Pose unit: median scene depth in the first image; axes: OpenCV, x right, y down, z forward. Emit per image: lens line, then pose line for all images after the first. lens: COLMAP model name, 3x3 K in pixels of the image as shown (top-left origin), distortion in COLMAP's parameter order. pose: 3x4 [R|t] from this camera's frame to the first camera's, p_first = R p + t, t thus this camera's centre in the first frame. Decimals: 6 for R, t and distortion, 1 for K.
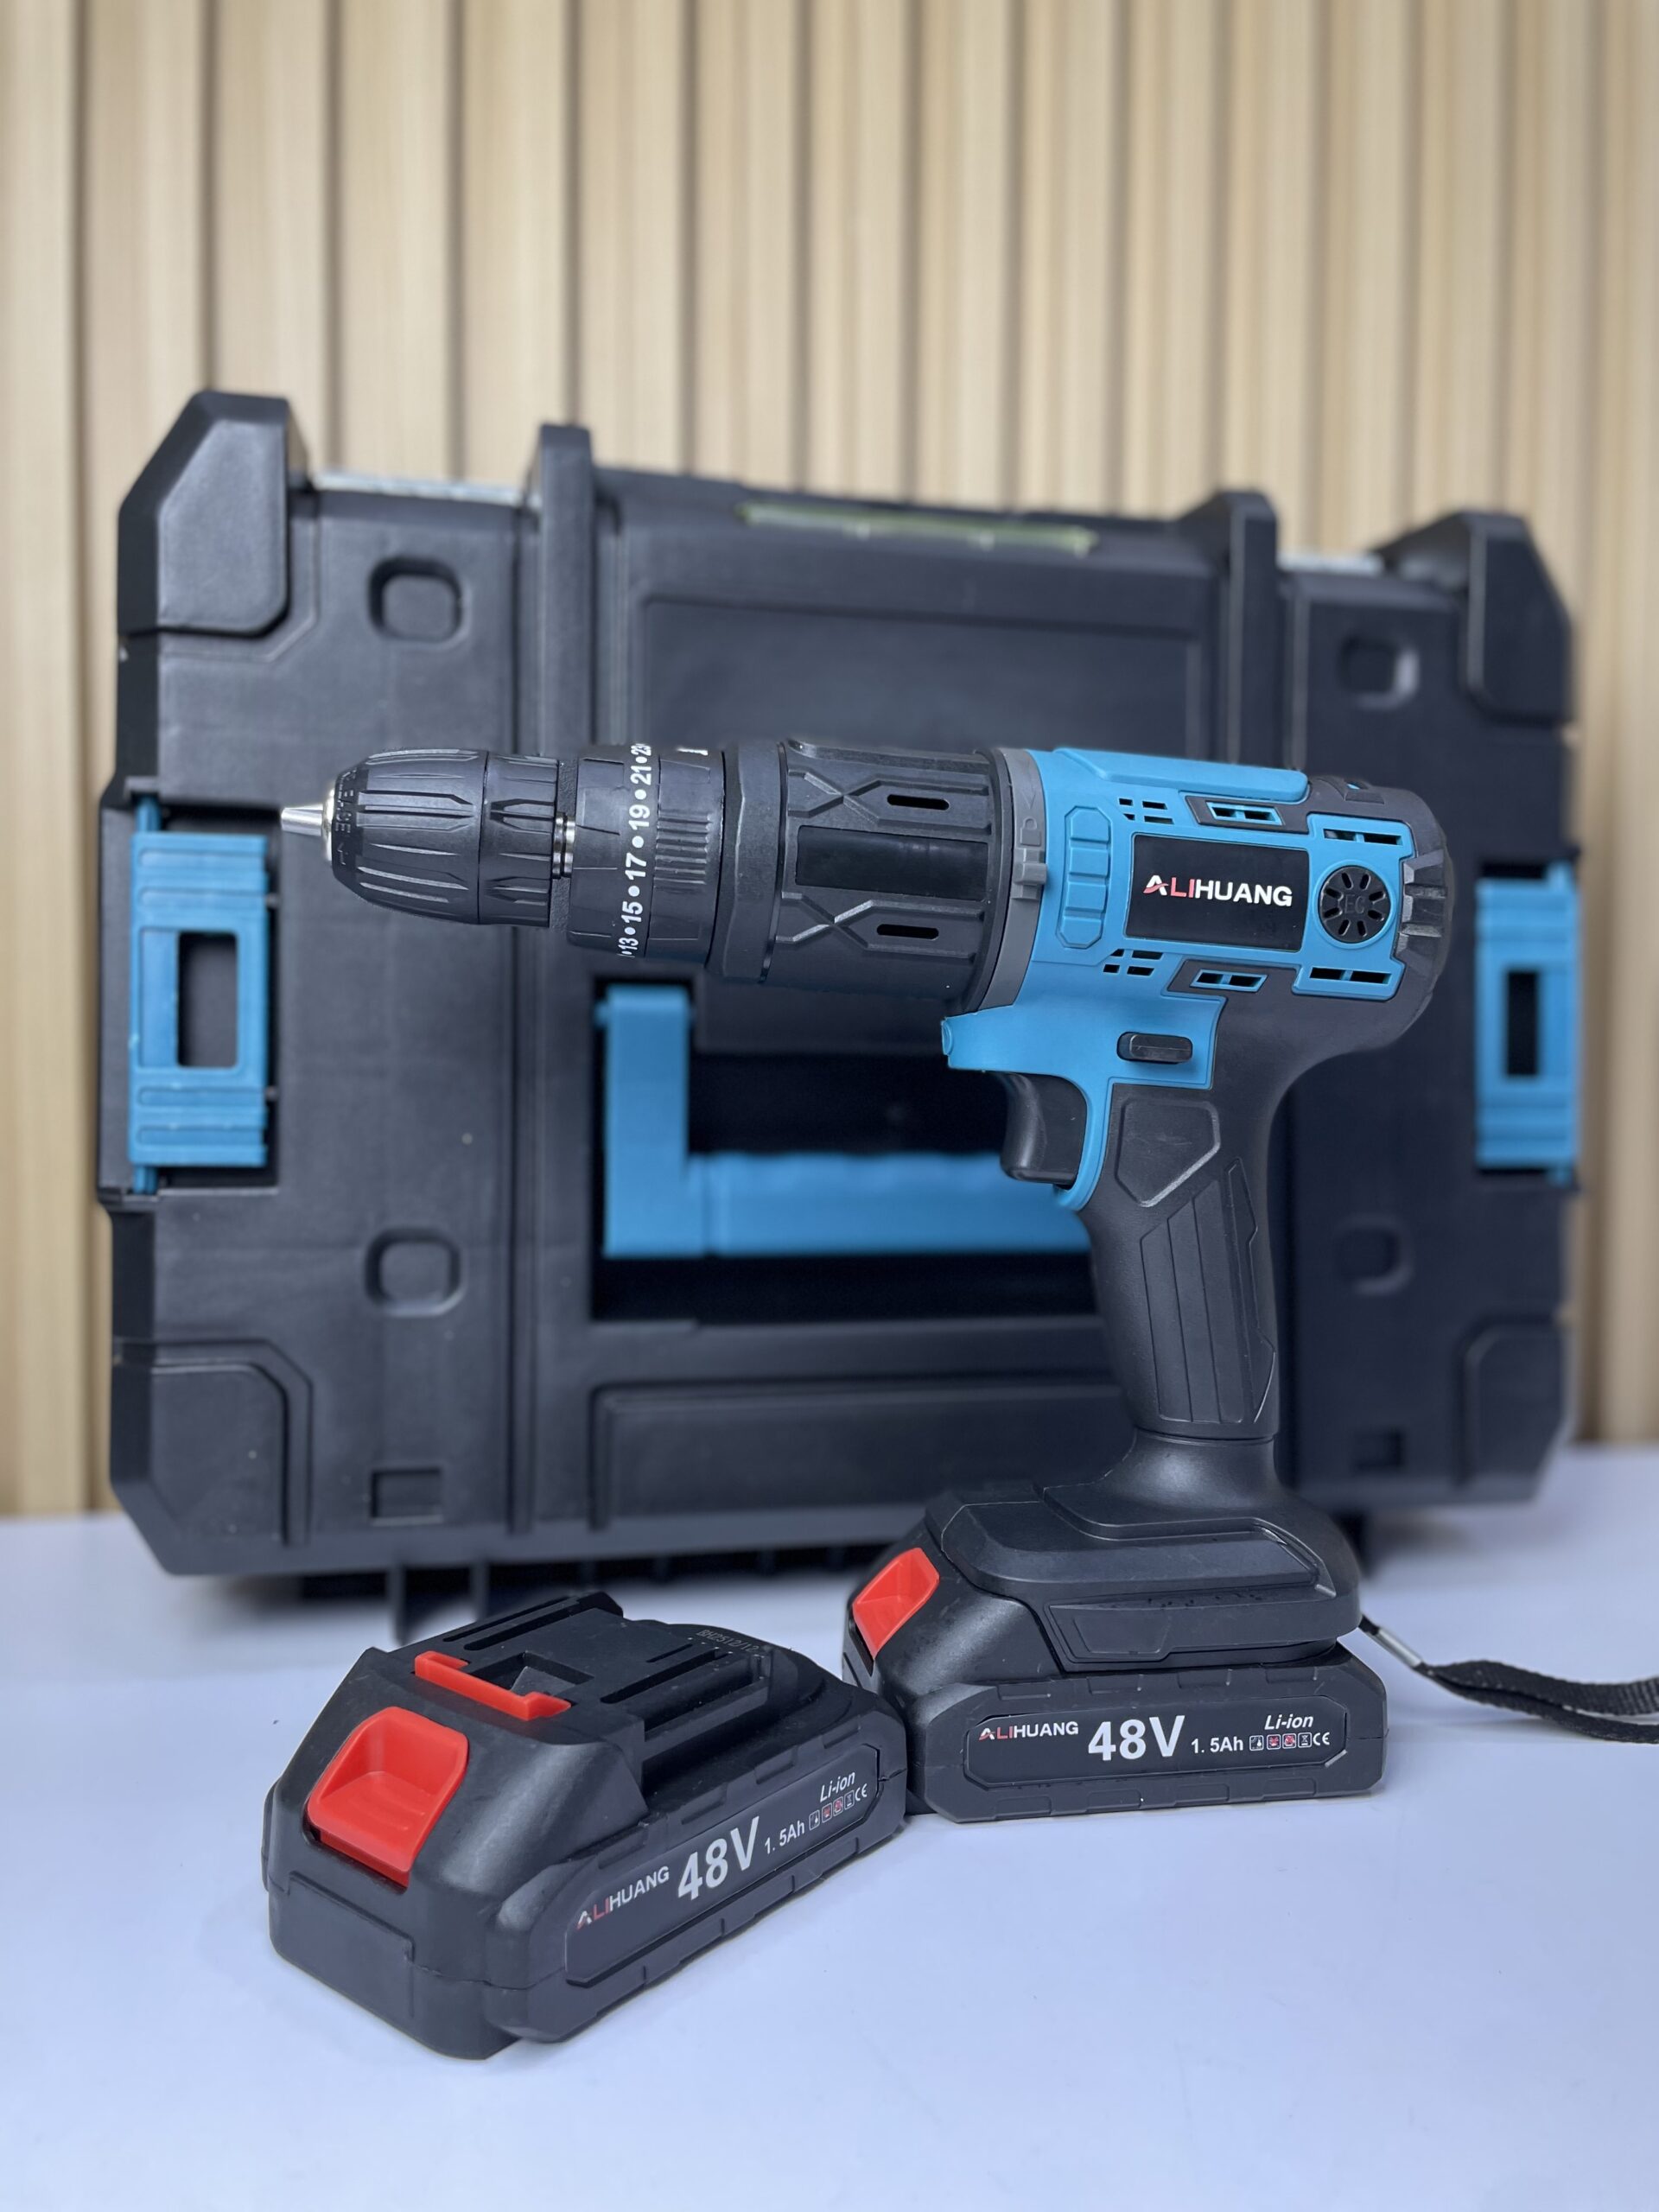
lens RADIAL K [[1685.1, 0, 827.4], [0, 1685.1, 1098.2], [0, 0, 1]] dist [0.102454, -0.162673]
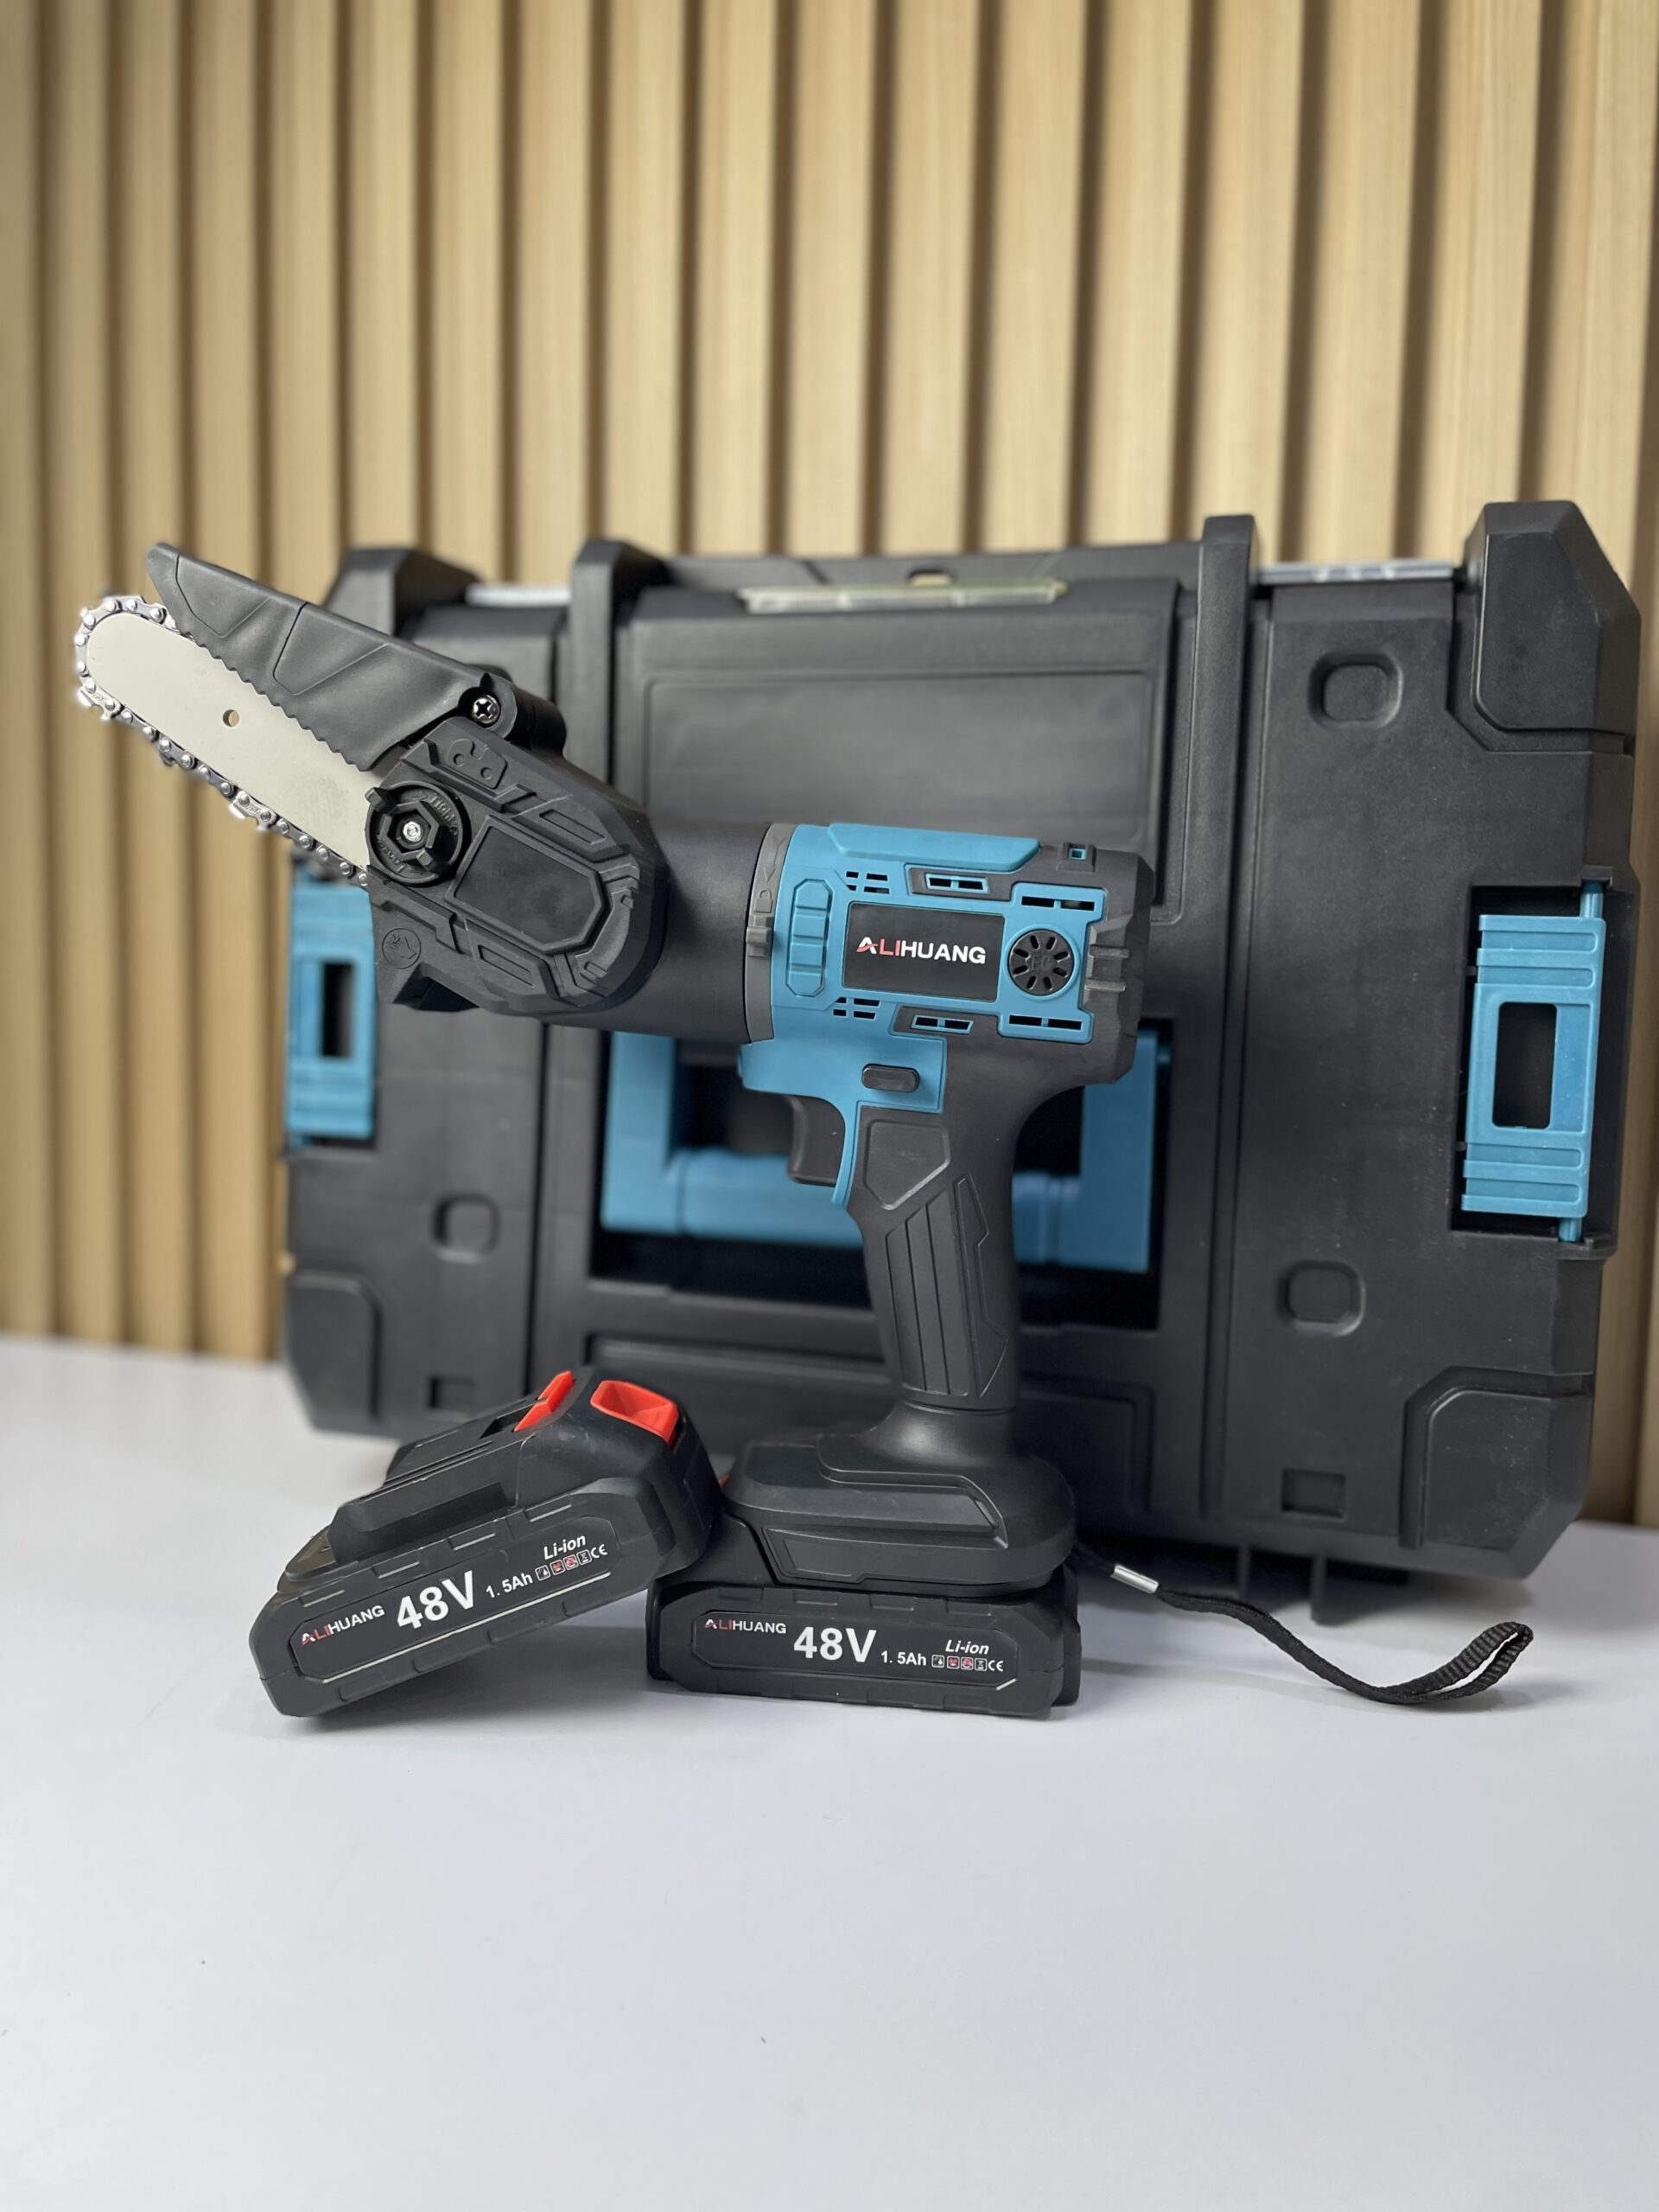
lens RADIAL K [[1674.7, 0, 833.5], [0, 1674.7, 1095.1], [0, 0, 1]] dist [0.105554, -0.153562]
pose [[0.956718, 0.038138, -0.288508, 0.511987], [-0.028462, 0.998885, 0.037664, -0.062817], [0.289623, -0.027822, 0.956736, -0.147559]]
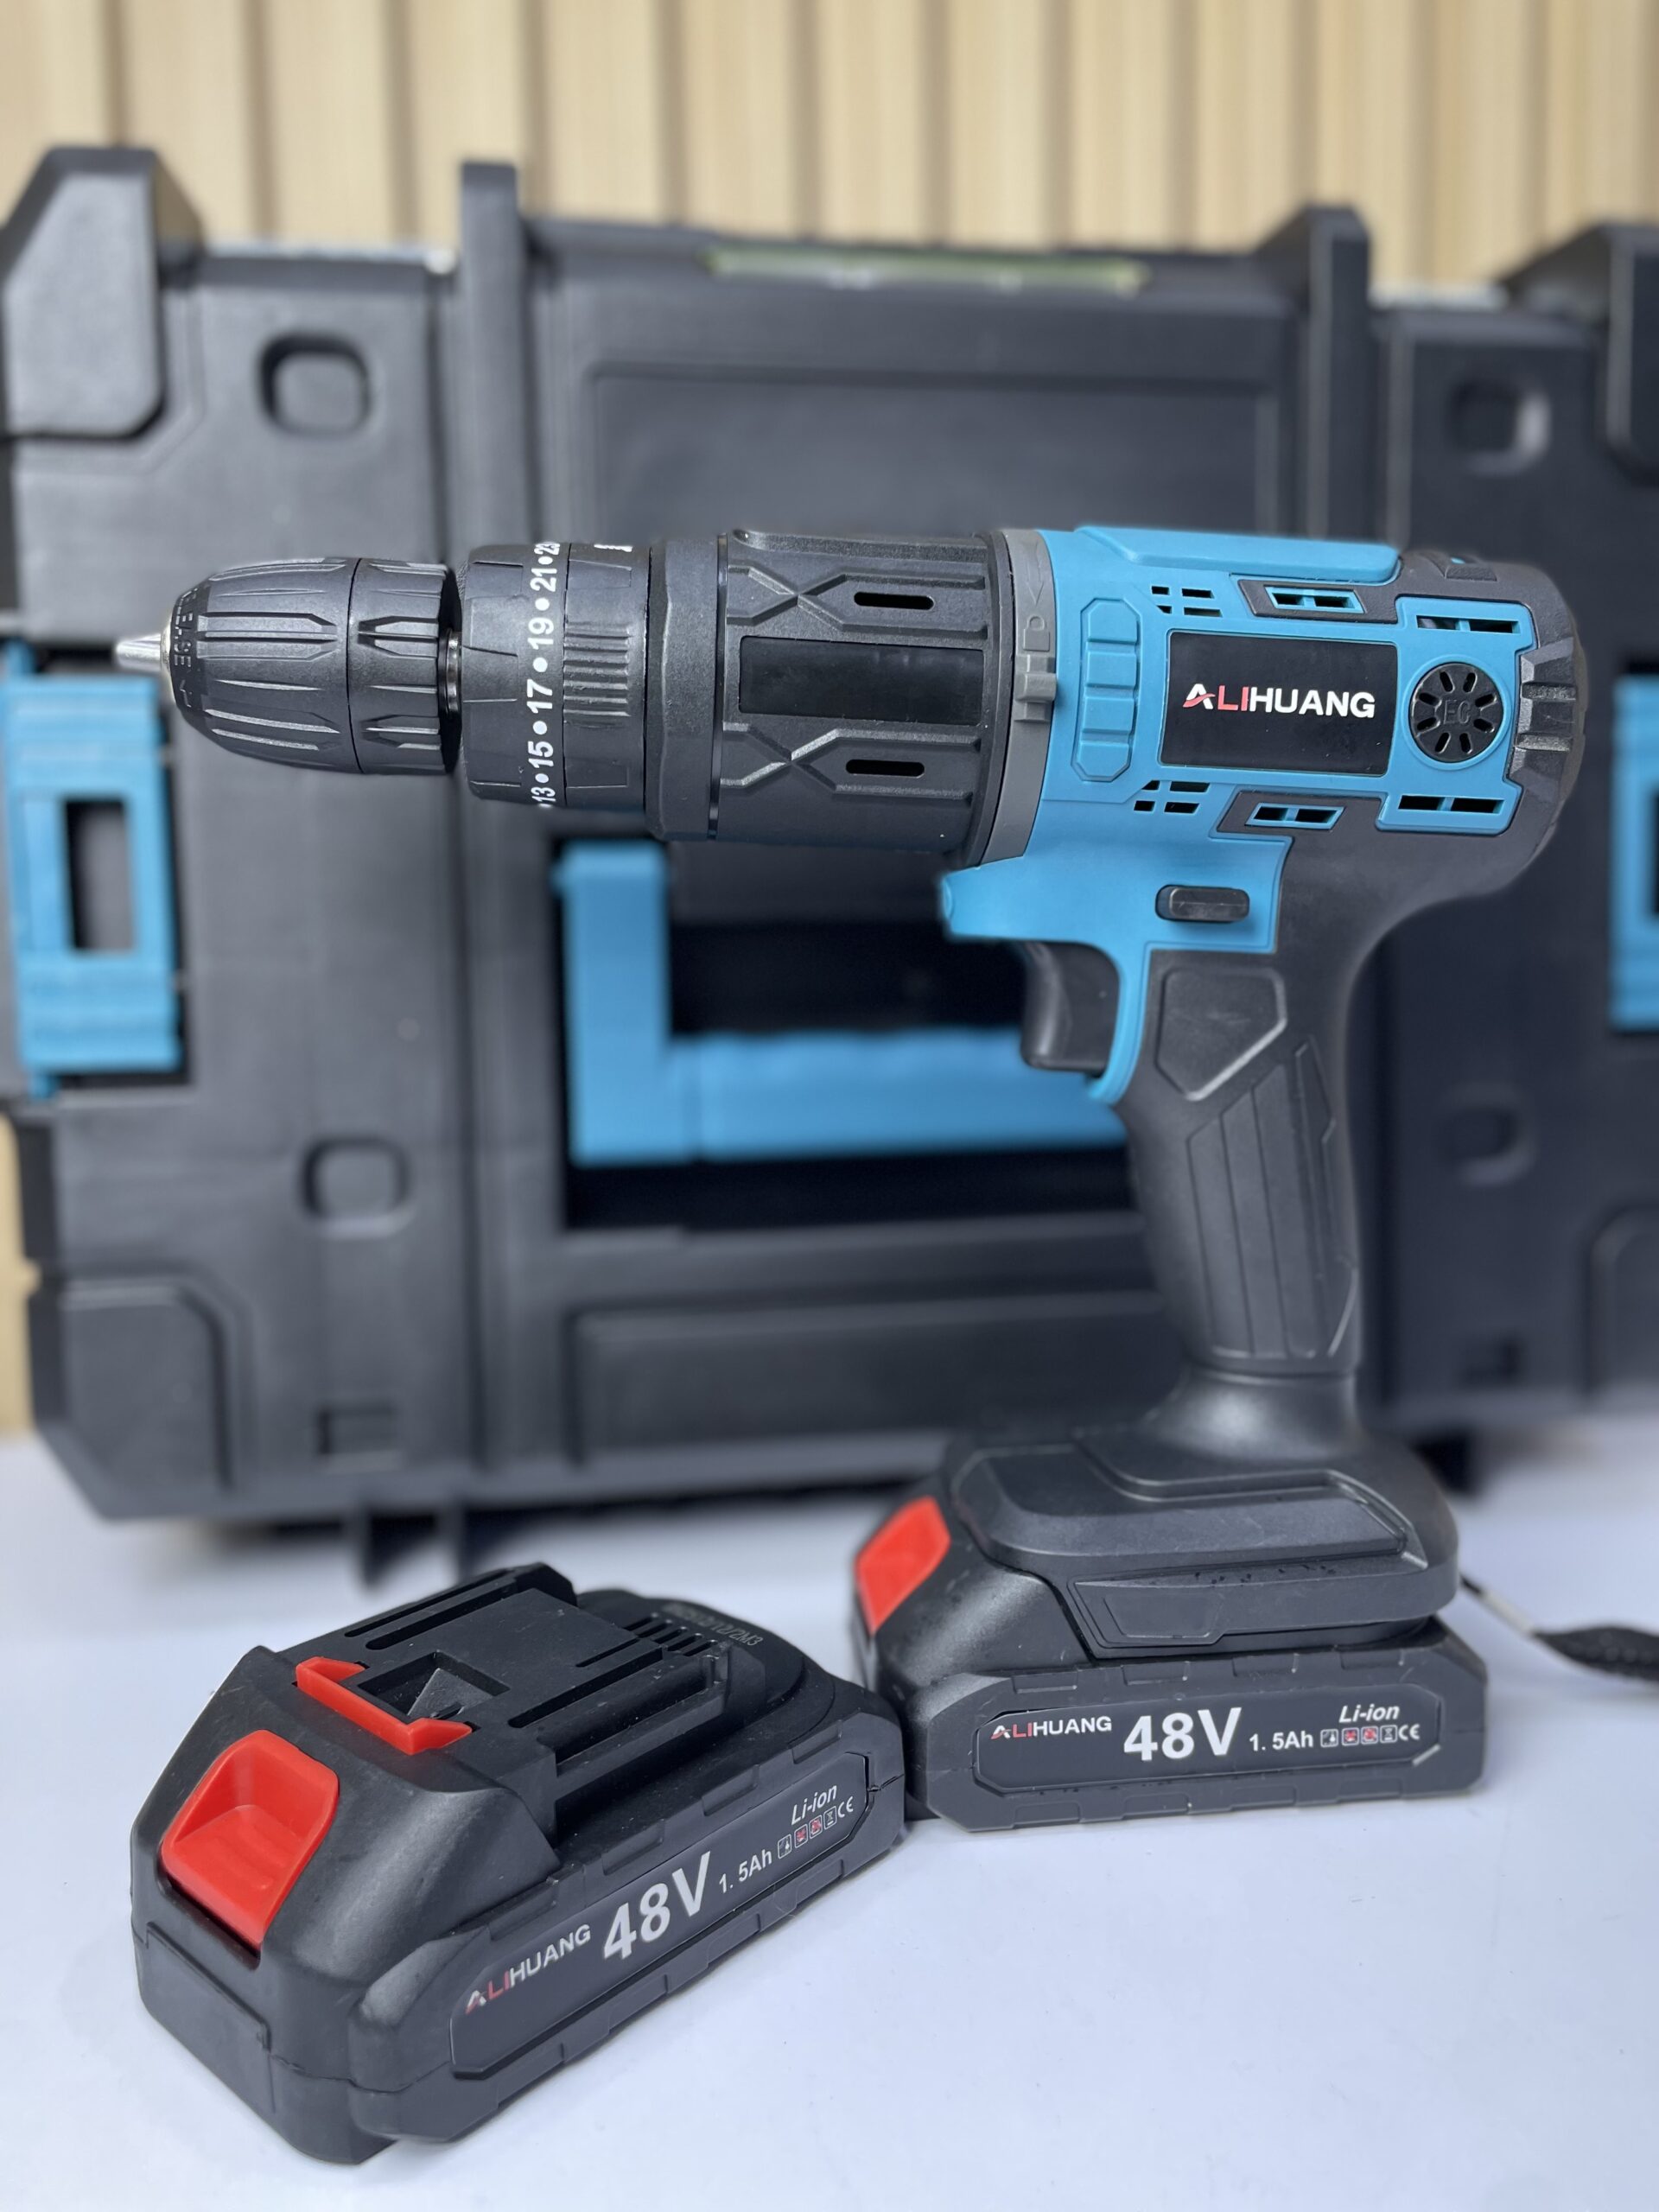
lens RADIAL K [[1688.8, 0, 830.4], [0, 1688.8, 1096.2], [0, 0, 1]] dist [0.078383, -0.112336]
pose [[0.997479, -0.021173, -0.067724, 0.071784], [0.027014, 0.995882, 0.086537, -0.013555], [0.065613, -0.088149, 0.993944, 0.183722]]
